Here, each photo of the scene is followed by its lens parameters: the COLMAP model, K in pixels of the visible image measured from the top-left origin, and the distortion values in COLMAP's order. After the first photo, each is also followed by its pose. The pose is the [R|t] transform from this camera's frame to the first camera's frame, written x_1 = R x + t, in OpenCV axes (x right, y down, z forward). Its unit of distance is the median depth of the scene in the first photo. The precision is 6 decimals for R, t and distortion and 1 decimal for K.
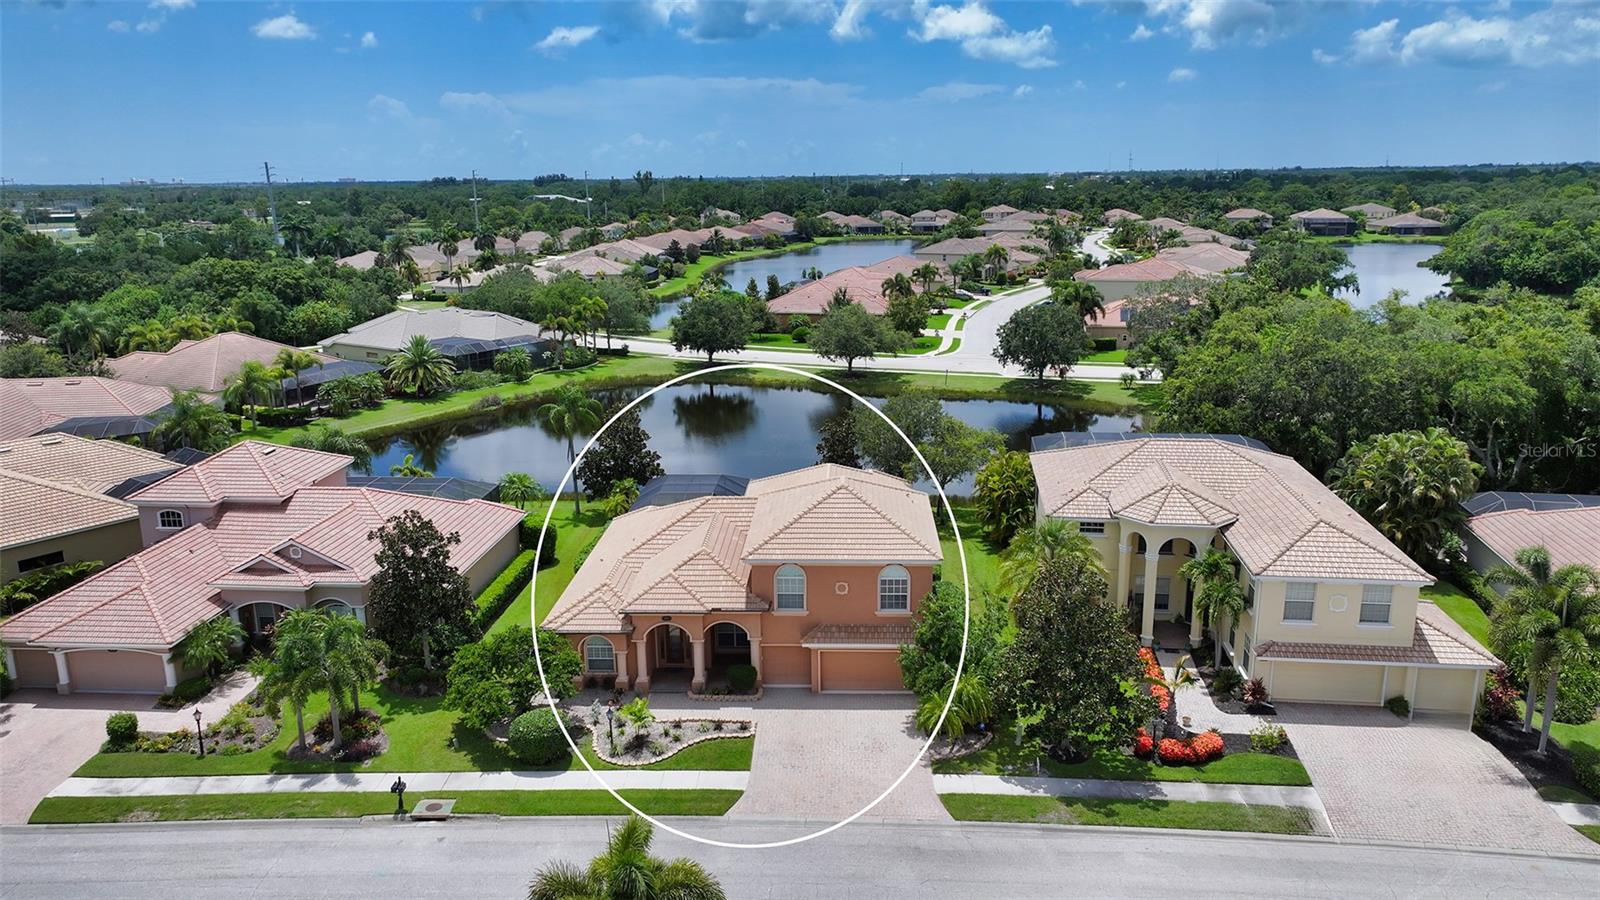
lens RADIAL K [[1121.8, 0, 800.0], [0, 1121.8, 450.0], [0, 0, 1]] dist [-0.005846, -0.001234]
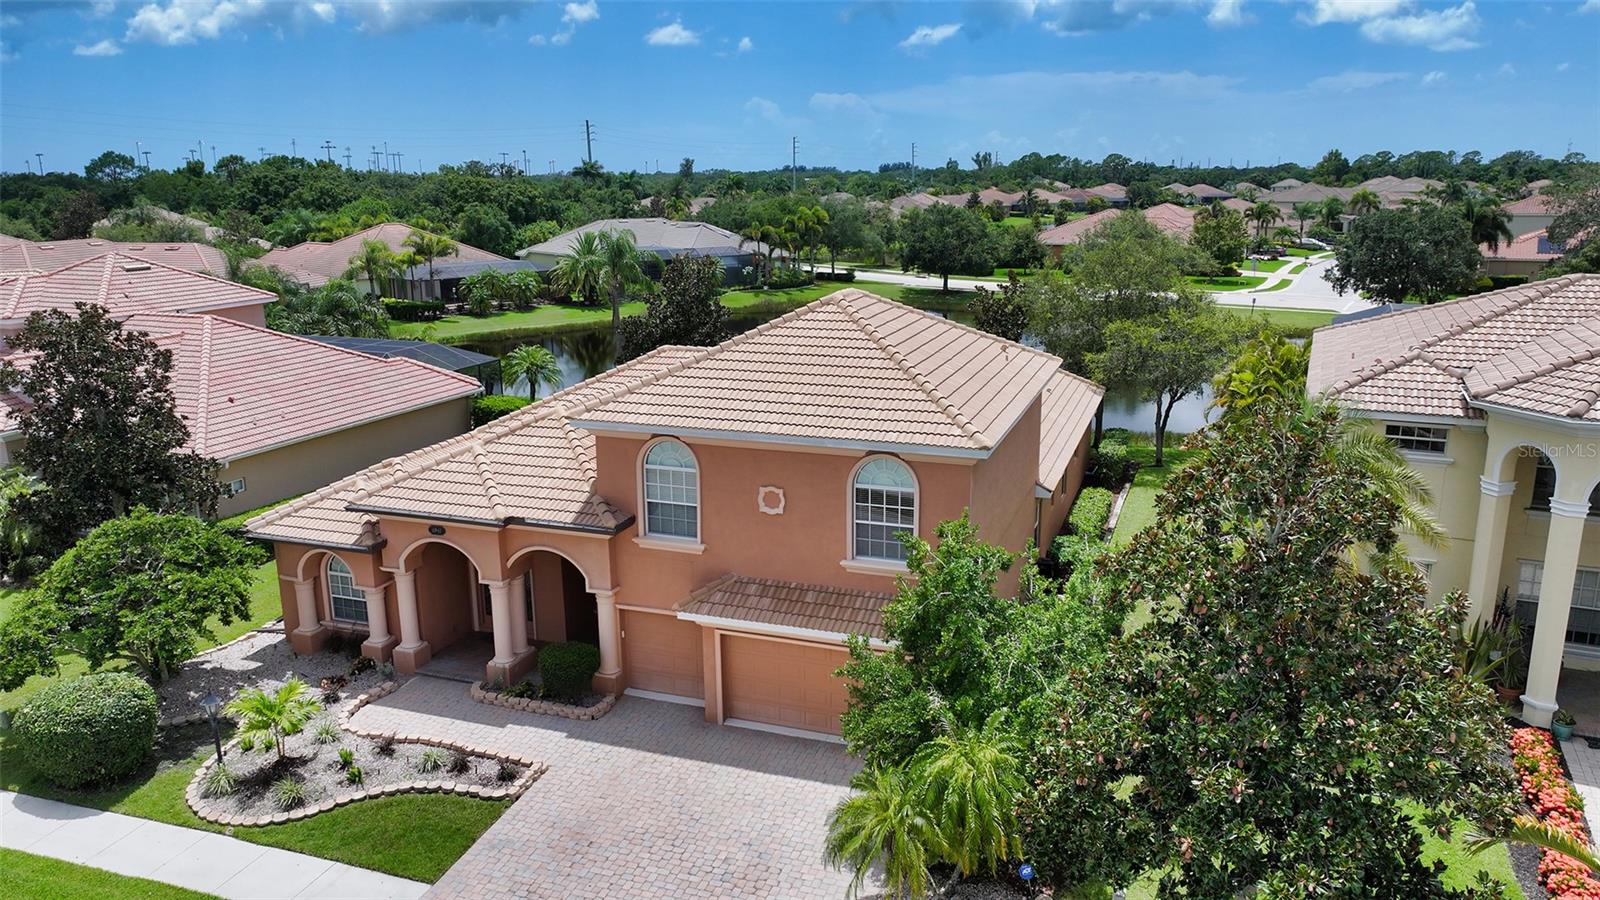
lens RADIAL K [[1125.0, 0, 793.9], [0, 1125.0, 446.9], [0, 0, 1]] dist [0.001145, 0.001555]
pose [[0.952692, 0.073647, -0.294879, 0.175185], [-0.073647, 0.997222, 0.011122, 0.094544], [0.294879, 0.011121, 0.955470, 0.559650]]
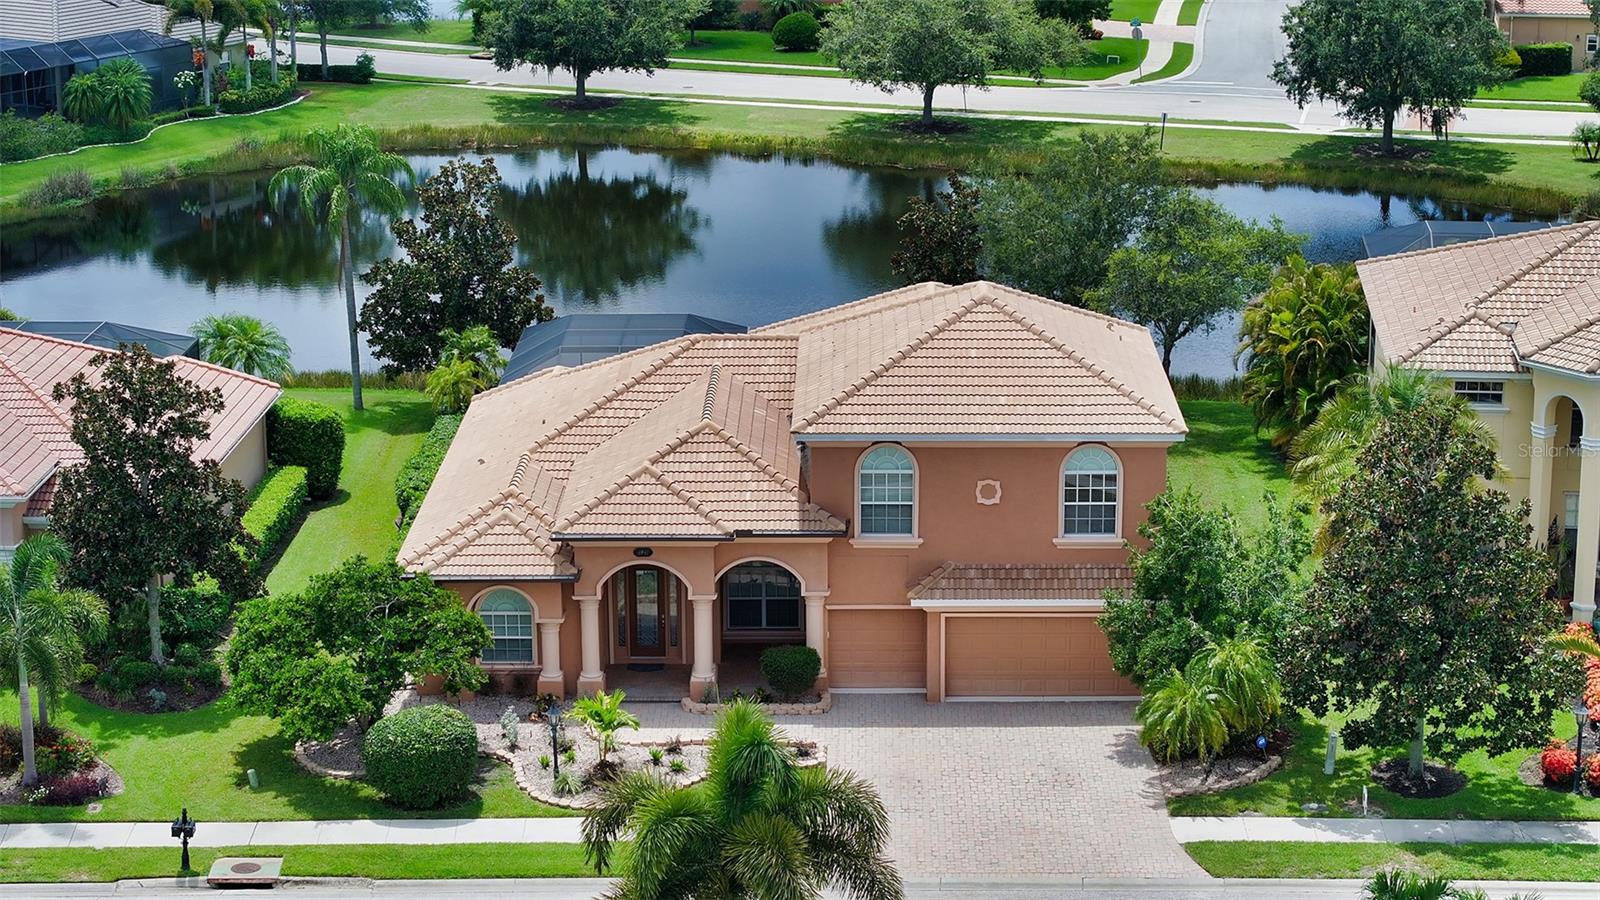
lens RADIAL K [[3182.9, 0, 802.0], [0, 3182.9, 528.4], [0, 0, 1]] dist [-0.180285, 0.329069]
pose [[0.999672, -0.000988, 0.025611, -0.082770], [-0.000158, 0.999000, 0.044713, 0.074077], [-0.025629, -0.044703, 0.998672, -0.431547]]
